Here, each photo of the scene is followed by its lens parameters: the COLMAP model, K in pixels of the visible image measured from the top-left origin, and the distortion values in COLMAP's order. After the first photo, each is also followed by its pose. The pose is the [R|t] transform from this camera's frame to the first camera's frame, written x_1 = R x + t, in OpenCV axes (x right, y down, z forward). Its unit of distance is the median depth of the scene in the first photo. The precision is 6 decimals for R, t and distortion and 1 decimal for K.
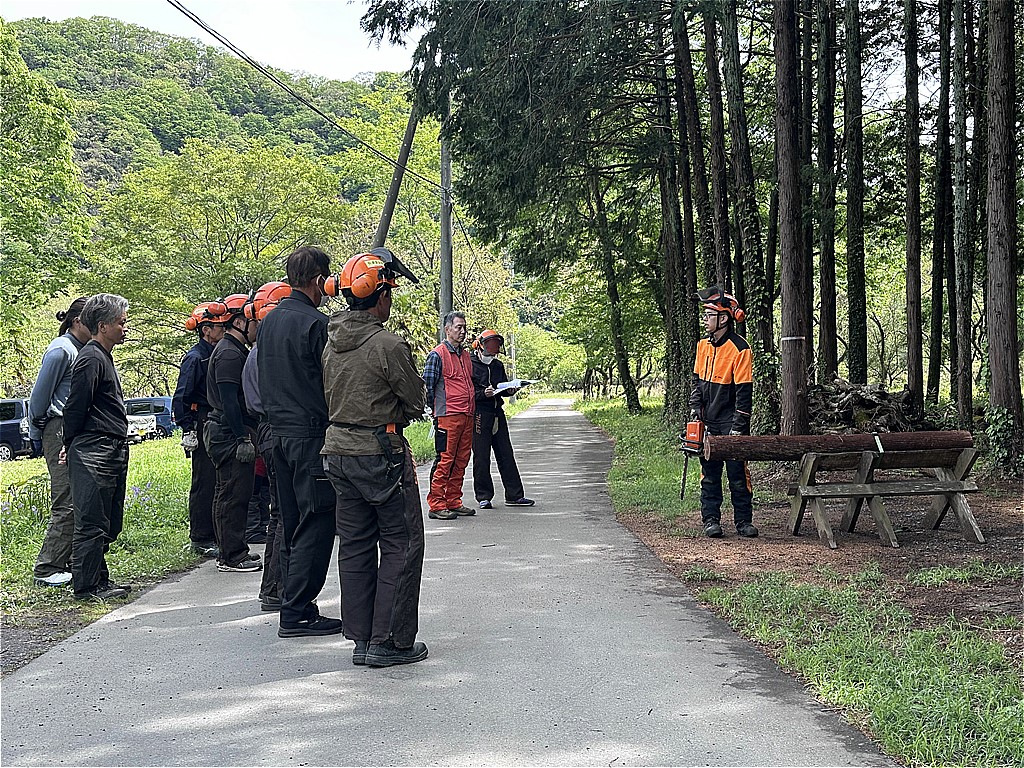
lens RADIAL K [[1210.7, 0, 509.6], [0, 1210.7, 385.0], [0, 0, 1]] dist [0.056863, 0.000000]
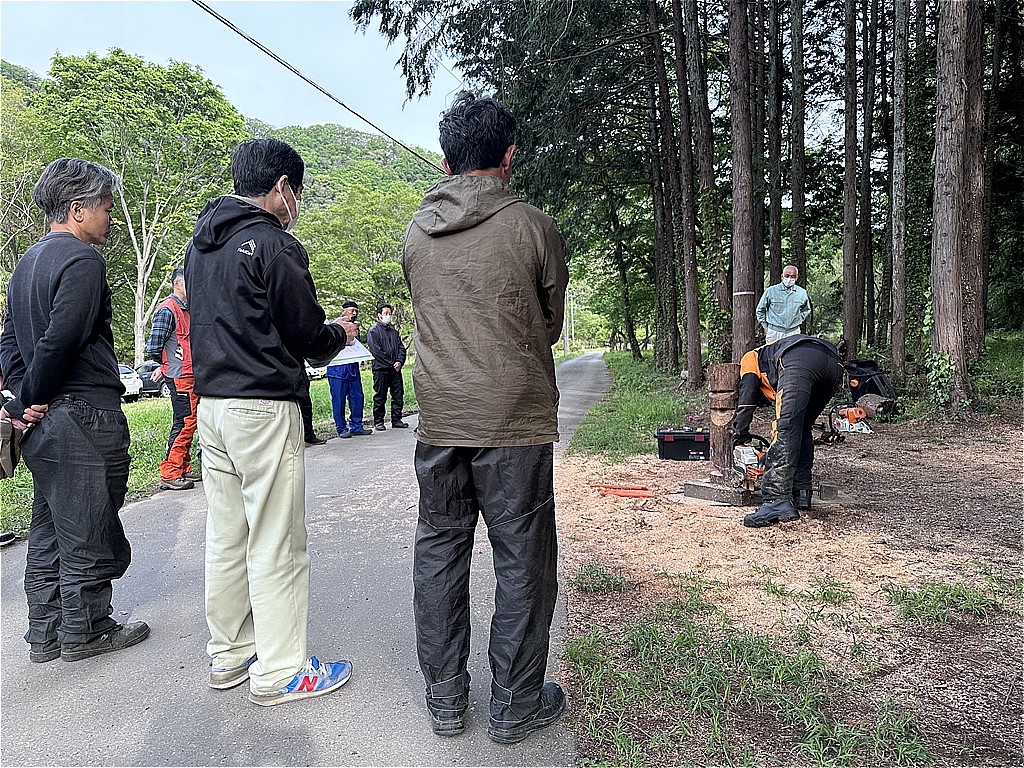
lens RADIAL K [[716.0, 0, 517.5], [0, 716.0, 377.4], [0, 0, 1]] dist [0.000637, -0.012500]
pose [[0.996072, 0.001009, -0.088539, 0.039641], [0.003030, 0.998961, 0.045482, 0.003965], [0.088493, -0.045571, 0.995034, 0.150115]]
